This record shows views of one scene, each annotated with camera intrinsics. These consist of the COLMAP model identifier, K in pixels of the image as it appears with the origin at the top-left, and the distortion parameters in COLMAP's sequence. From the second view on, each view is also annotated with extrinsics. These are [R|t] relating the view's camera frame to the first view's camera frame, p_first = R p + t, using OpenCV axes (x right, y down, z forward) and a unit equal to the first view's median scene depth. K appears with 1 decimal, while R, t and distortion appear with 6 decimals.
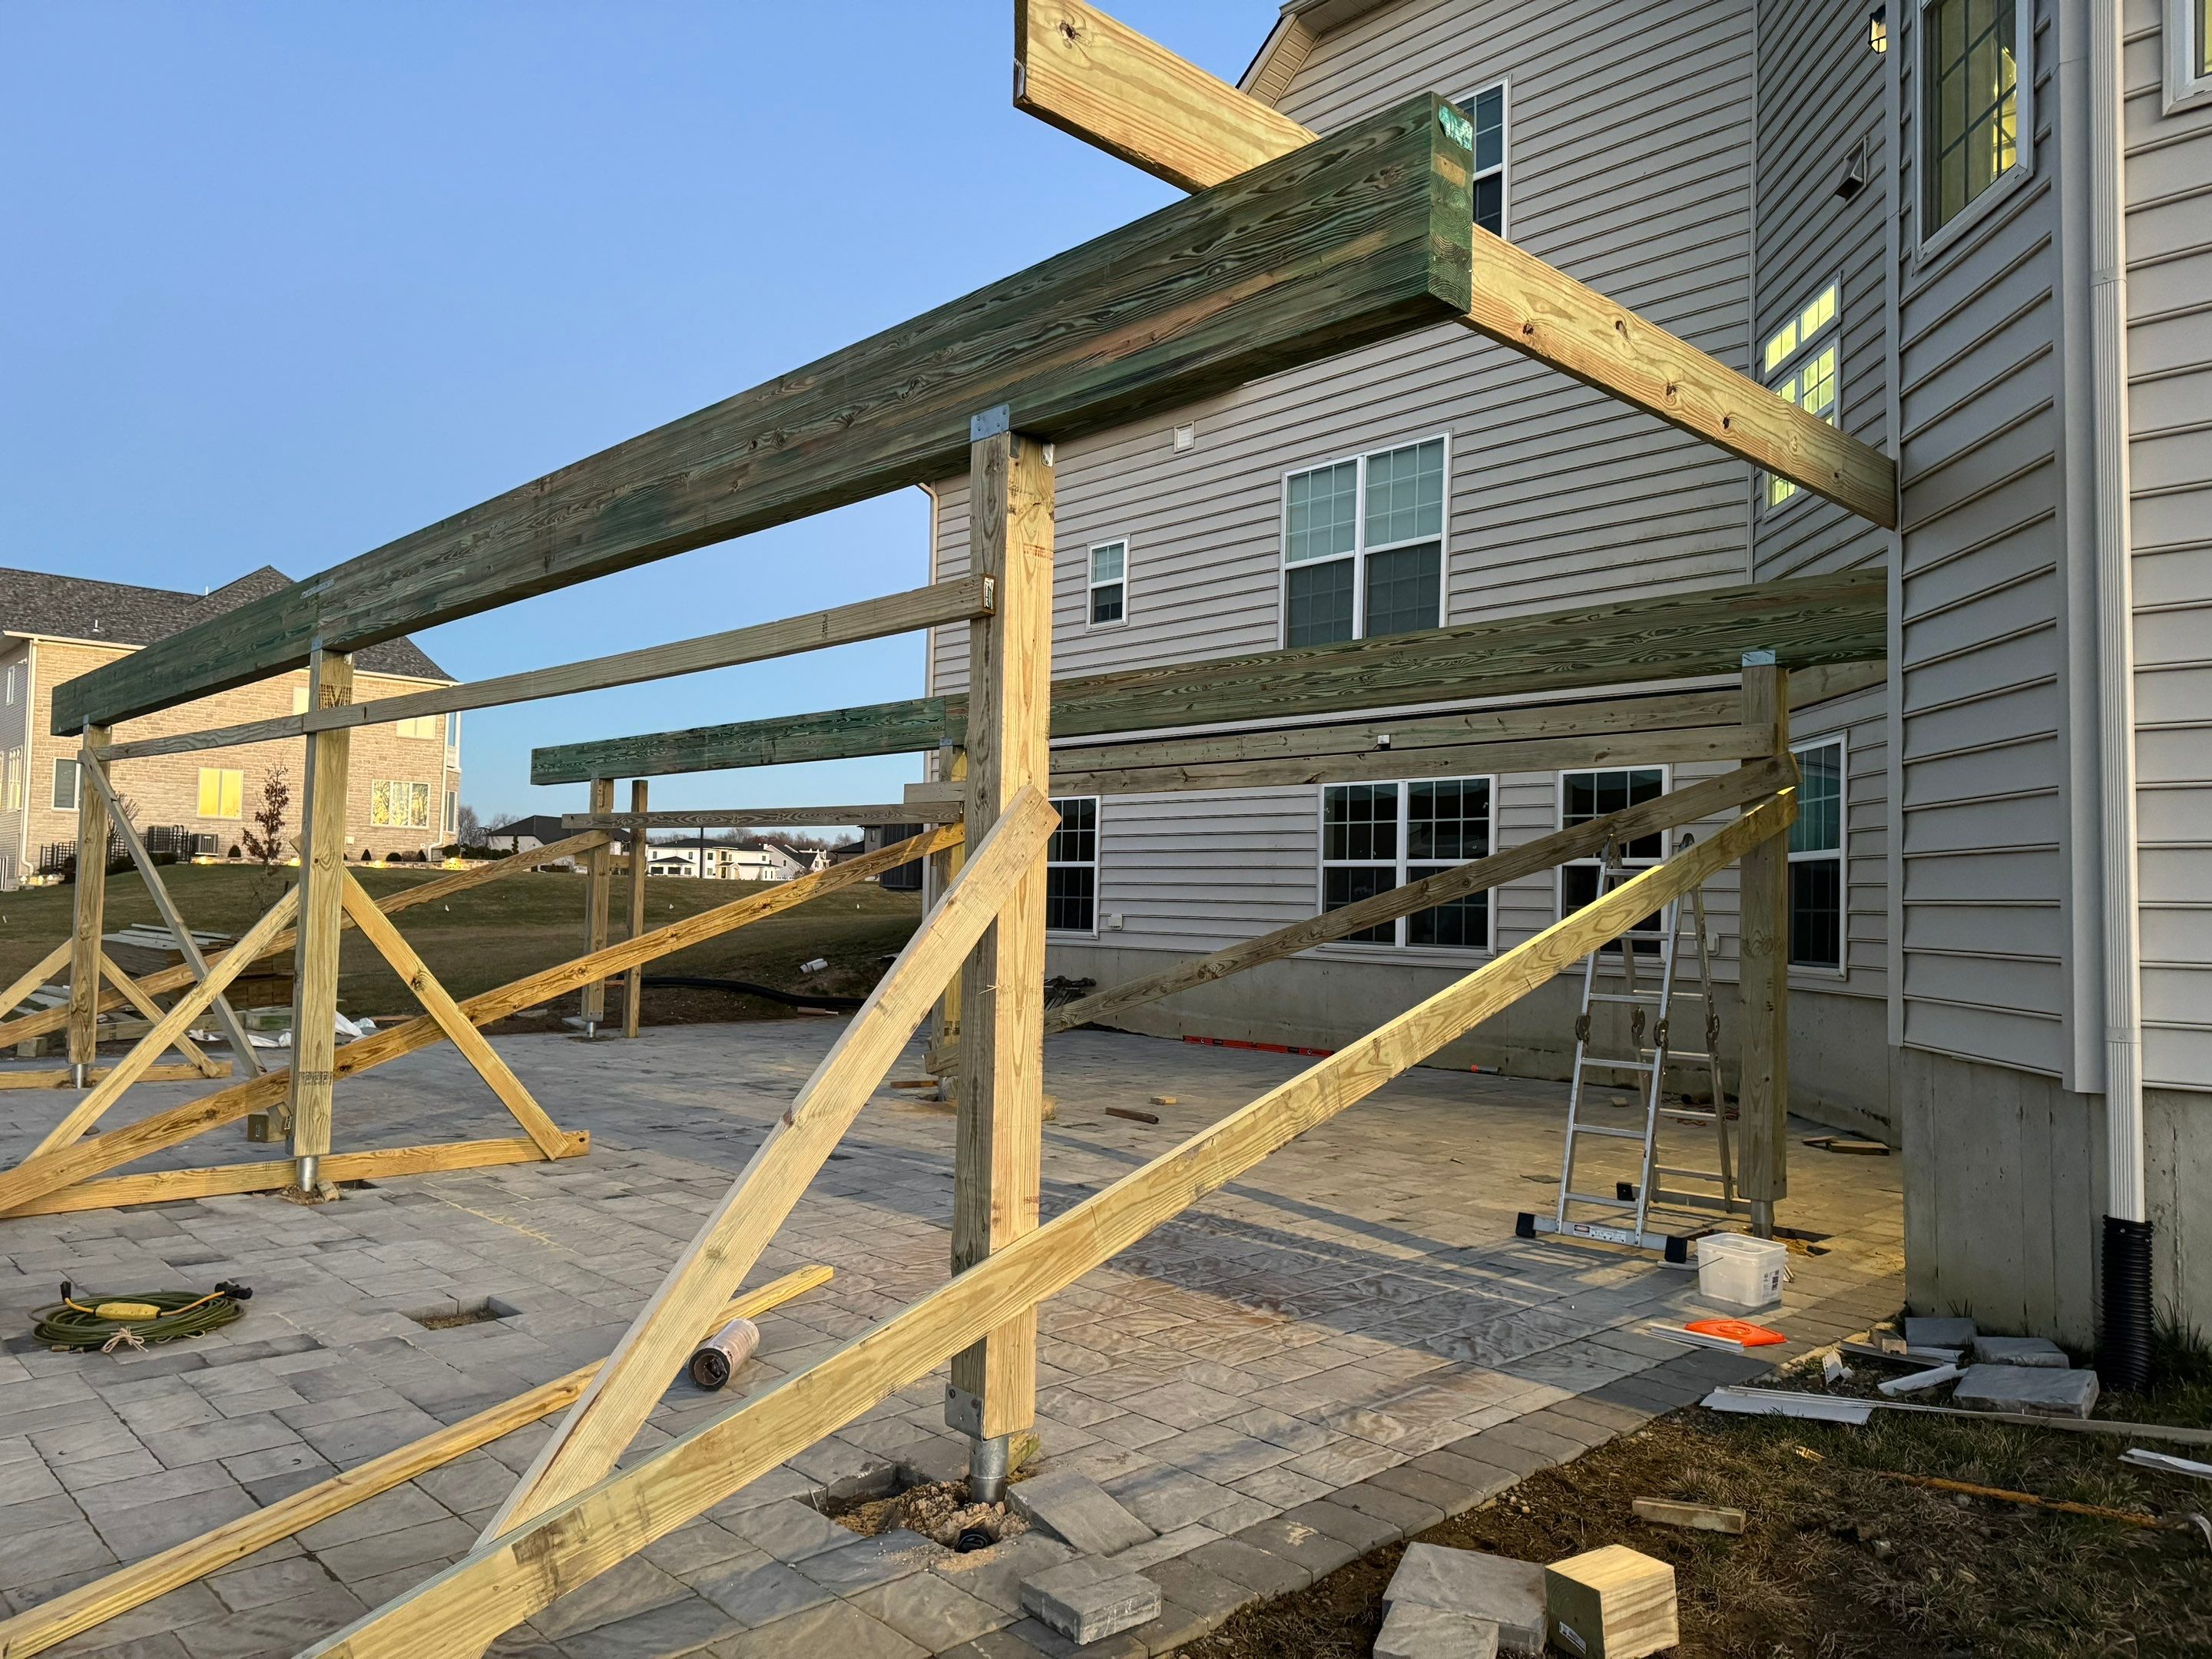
lens RADIAL K [[1536.9, 0, 1112.1], [0, 1536.9, 831.5], [0, 0, 1]] dist [0.024407, -0.024574]
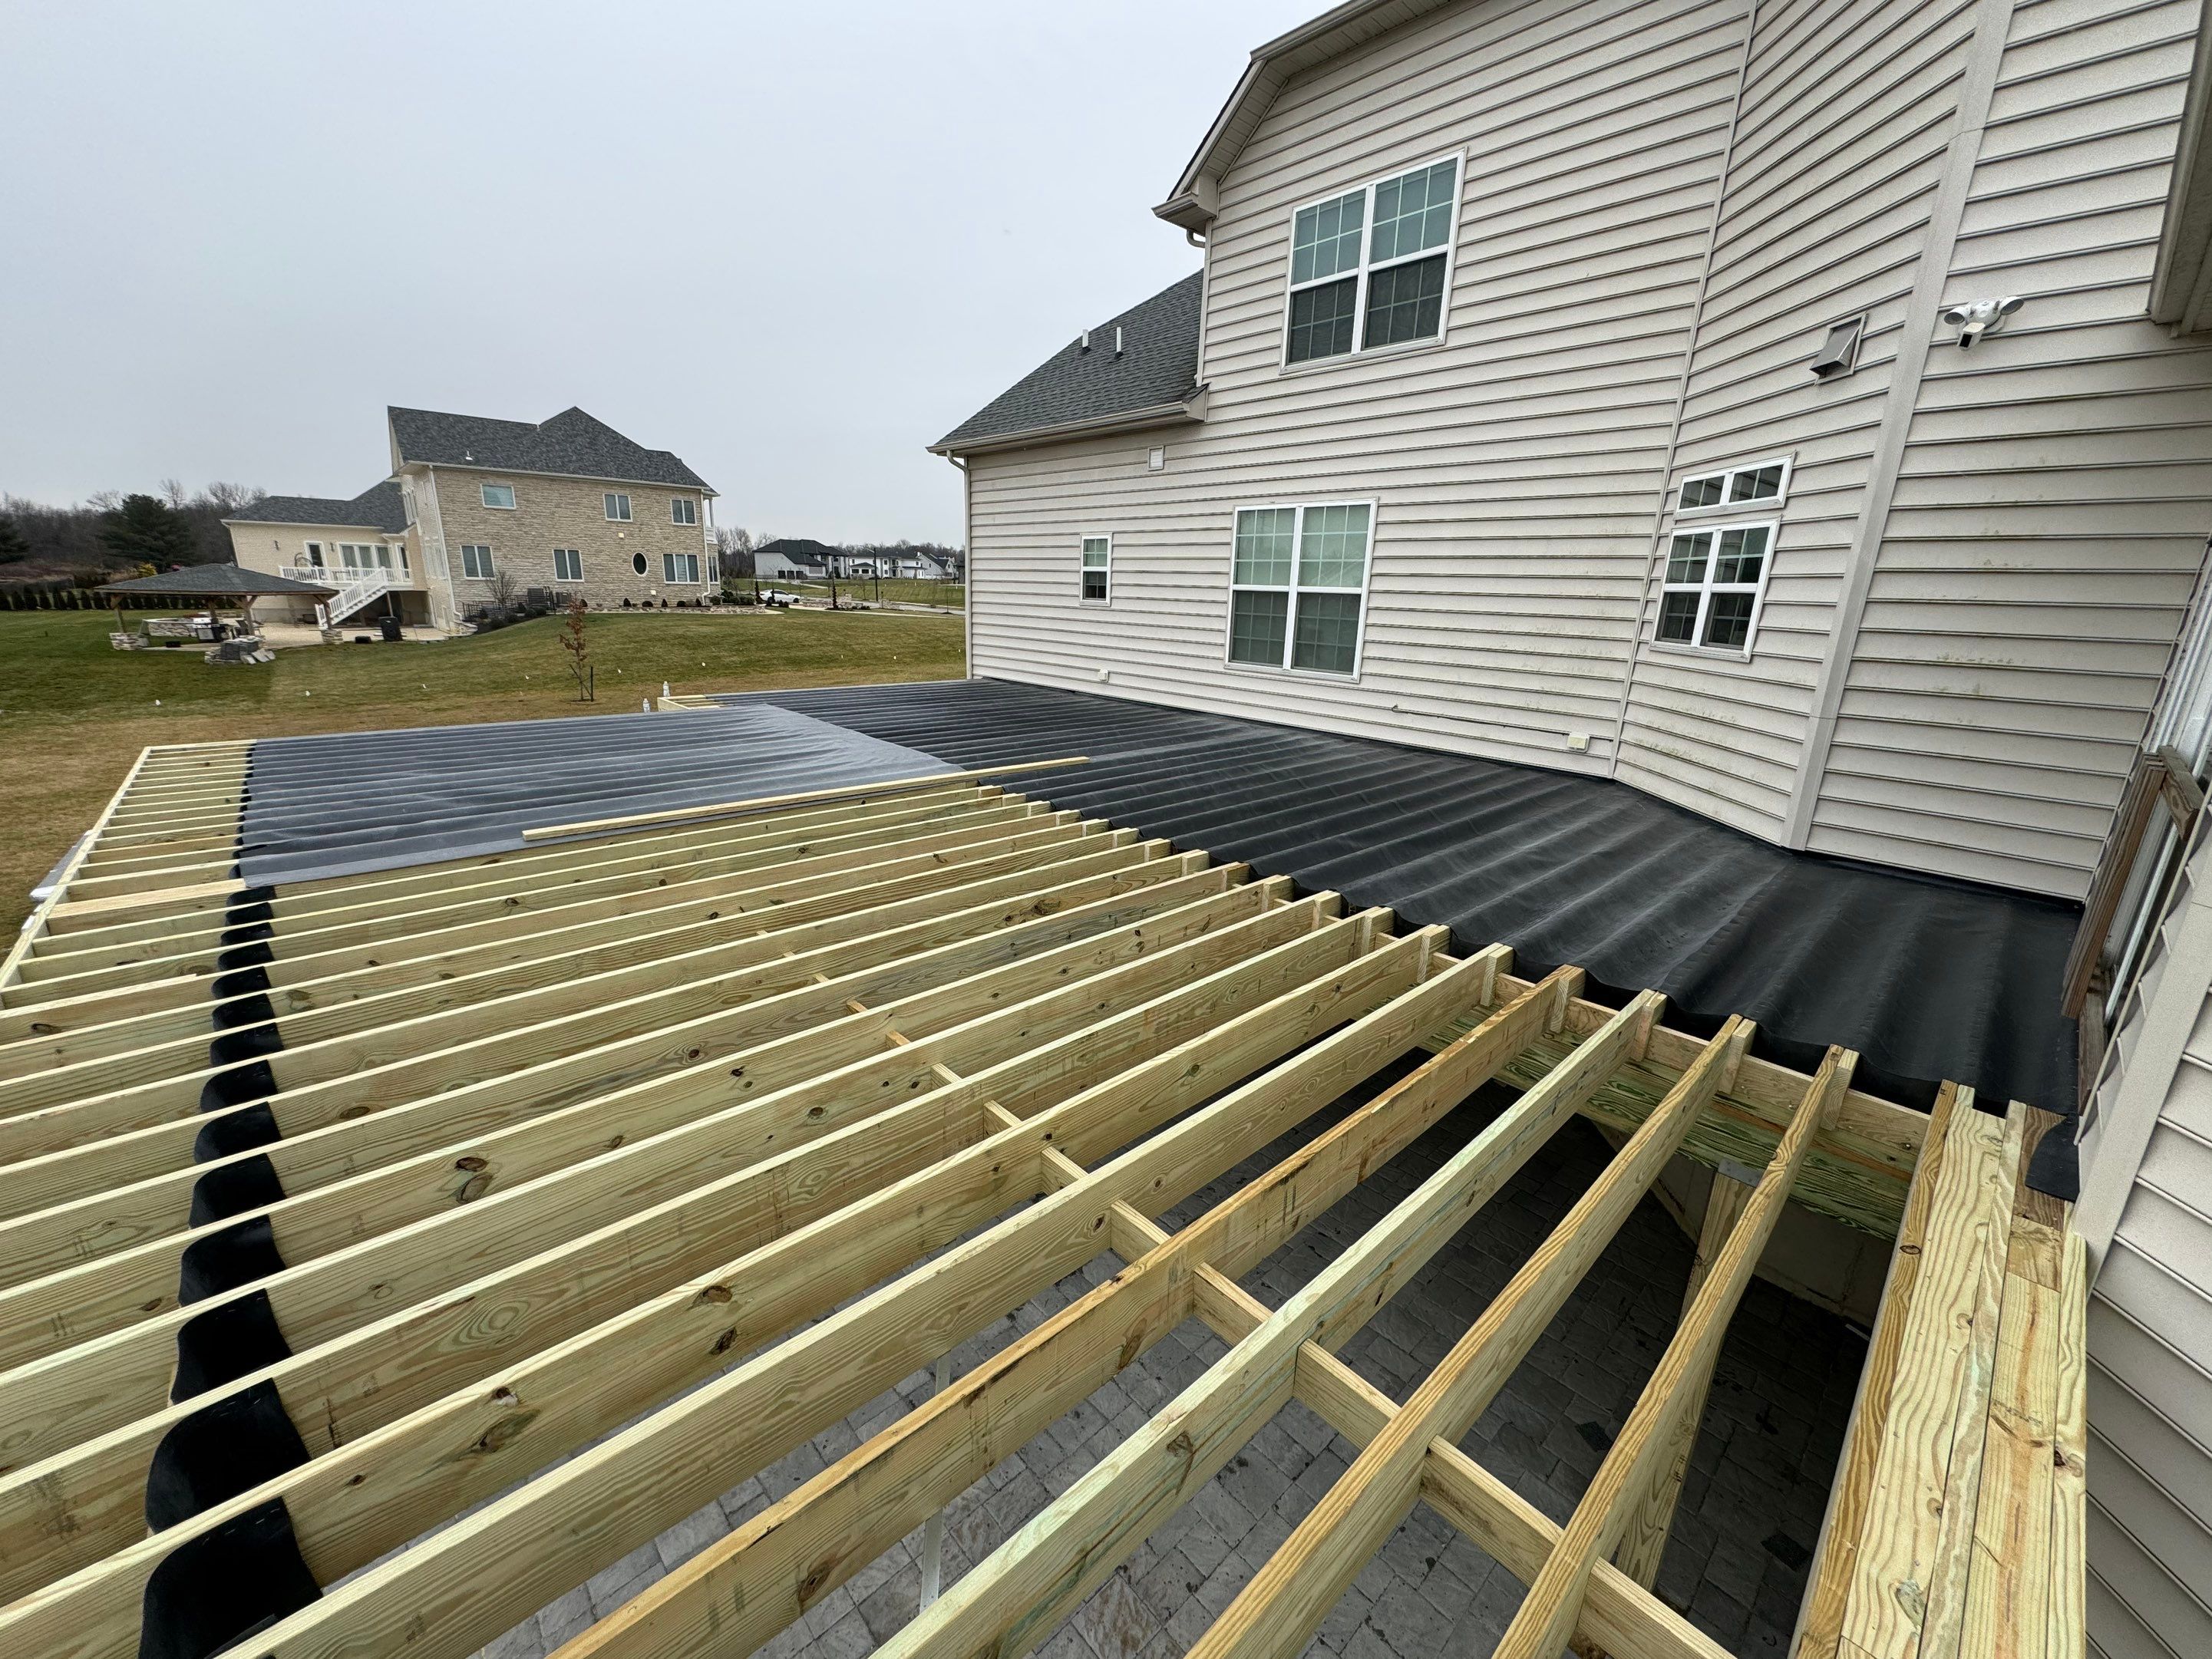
lens RADIAL K [[868.9, 0, 1108.1], [0, 868.9, 822.6], [0, 0, 1]] dist [-0.001257, -0.000357]
pose [[0.999857, 0.009302, -0.014093, 0.023815], [-0.004593, 0.952948, 0.303100, -0.214667], [0.016250, -0.302992, 0.952855, 0.274203]]
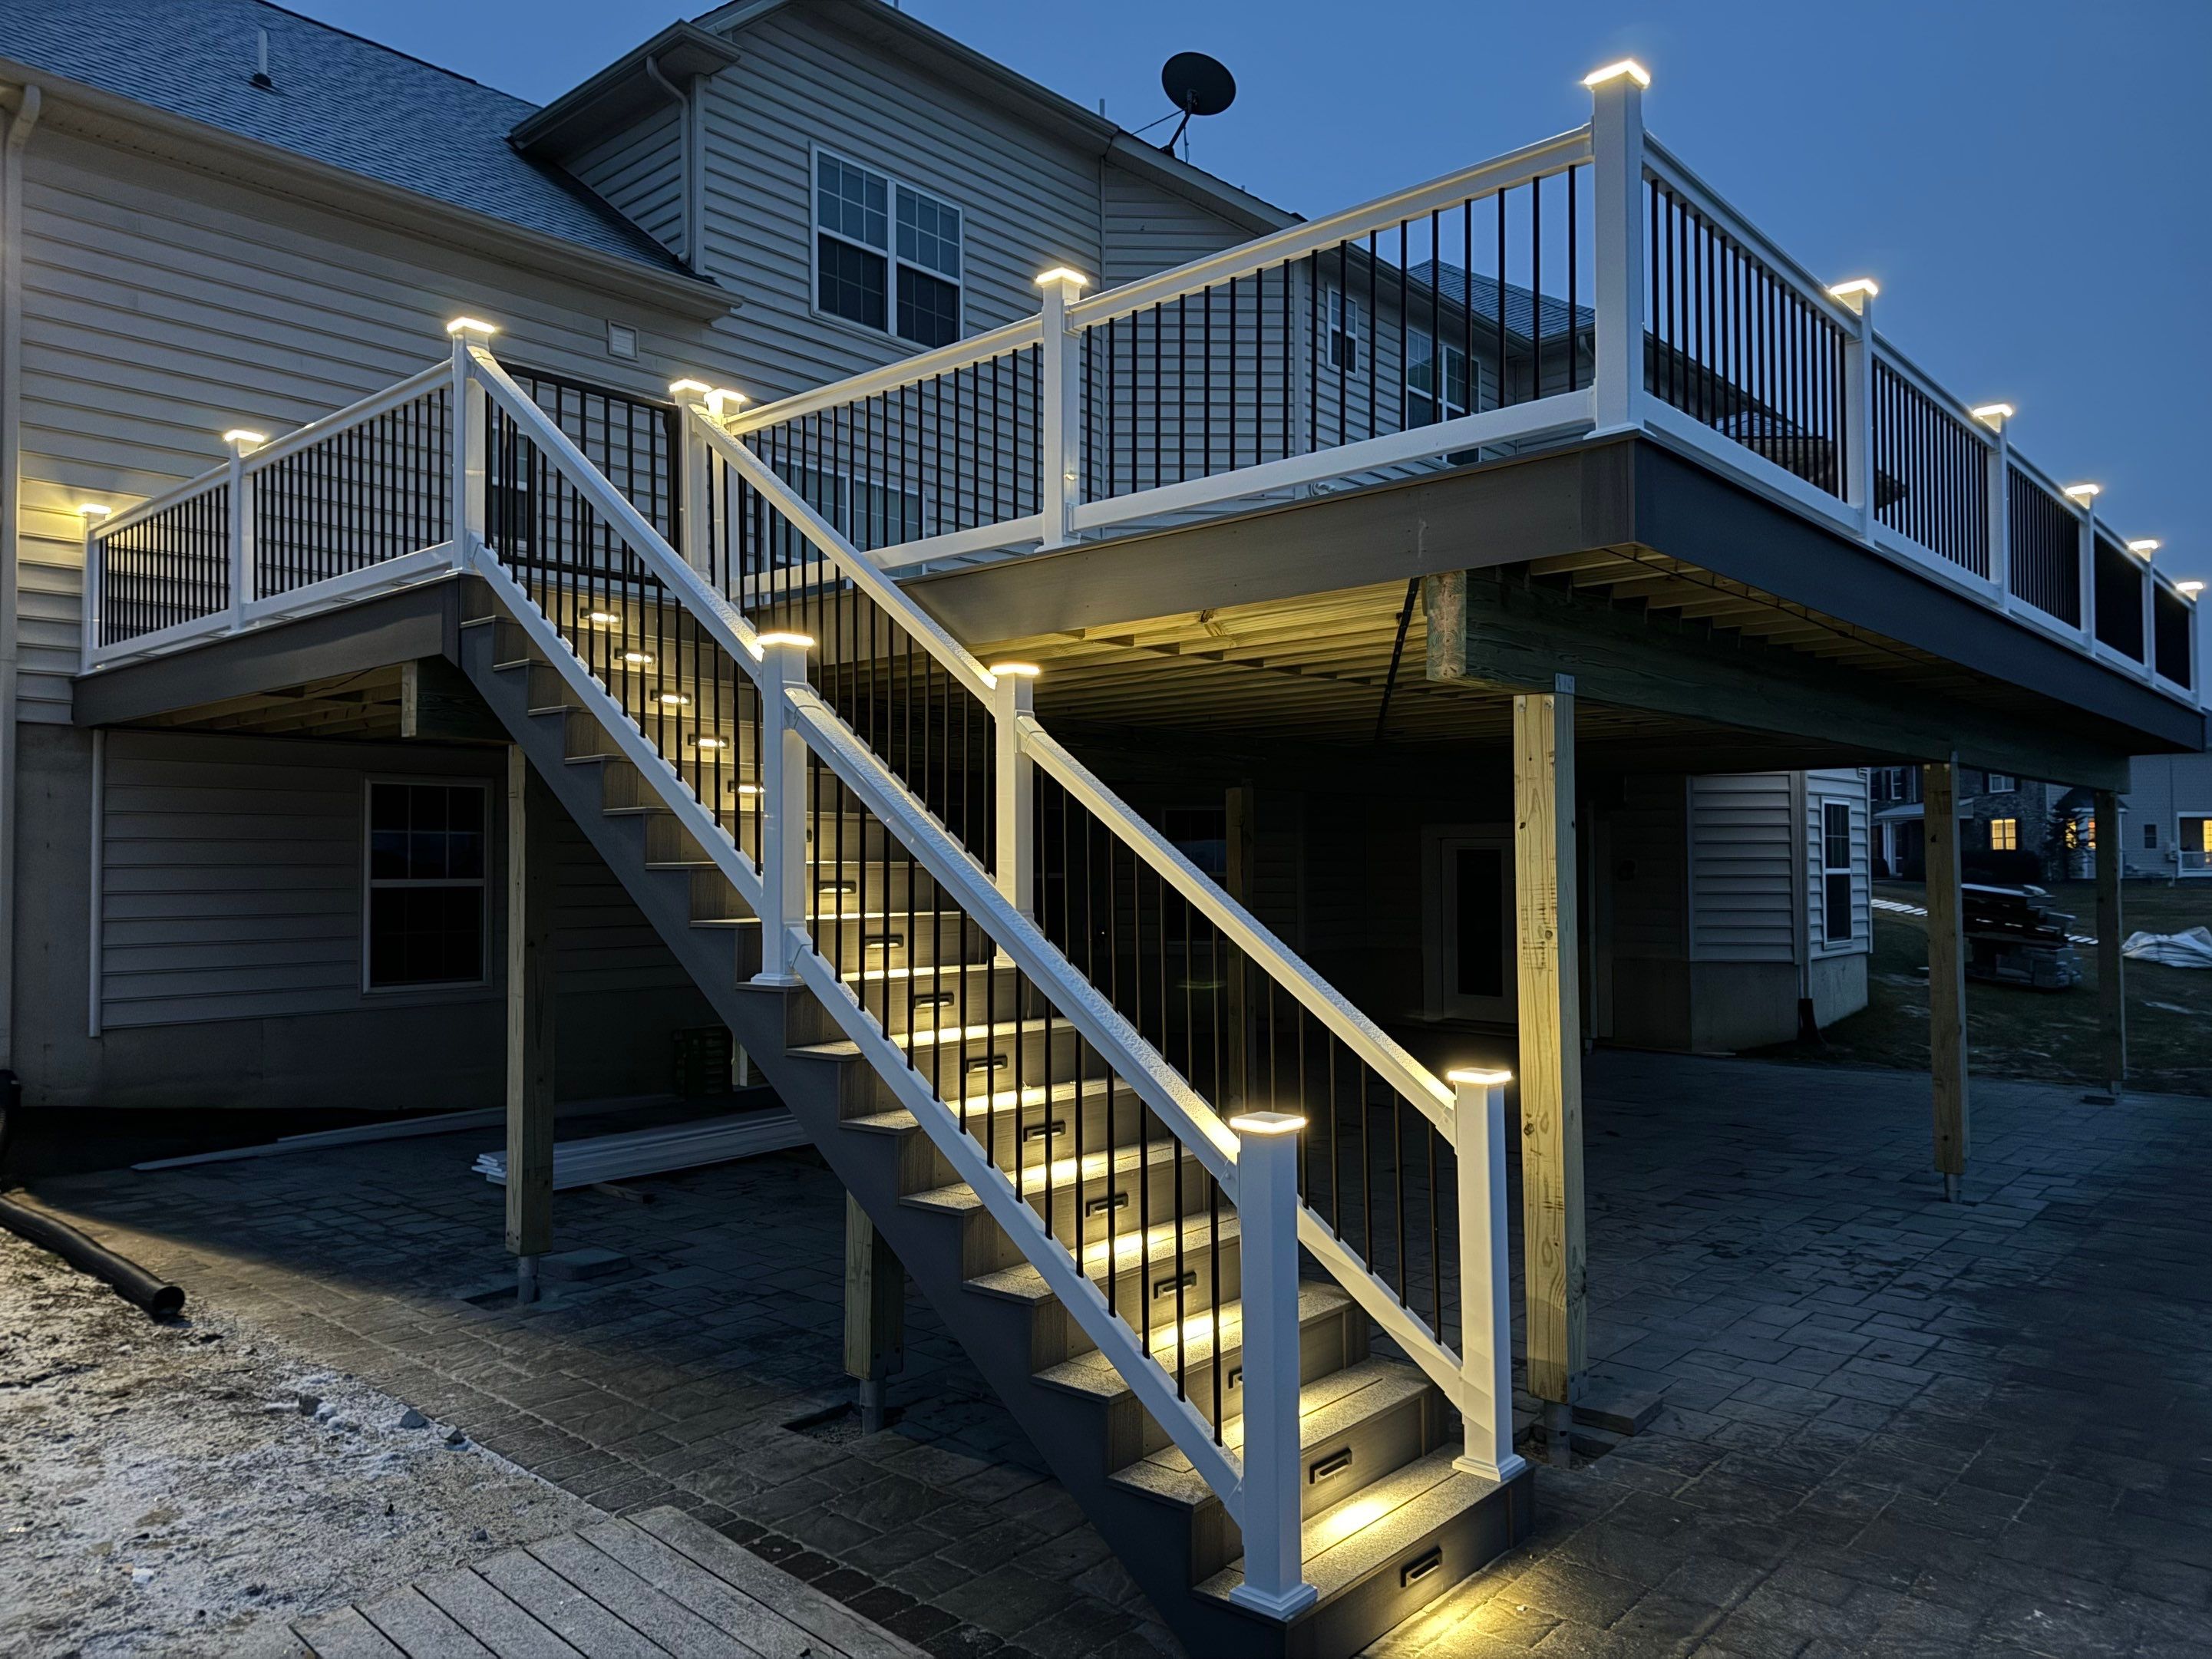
lens RADIAL K [[1503.0, 0, 1108.0], [0, 1503.0, 828.5], [0, 0, 1]] dist [0.037869, -0.007138]
pose [[-0.087935, 0.014626, 0.996019, -0.842151], [-0.032217, 0.999327, -0.017519, 0.000782], [-0.995605, -0.033630, -0.087405, 0.911607]]
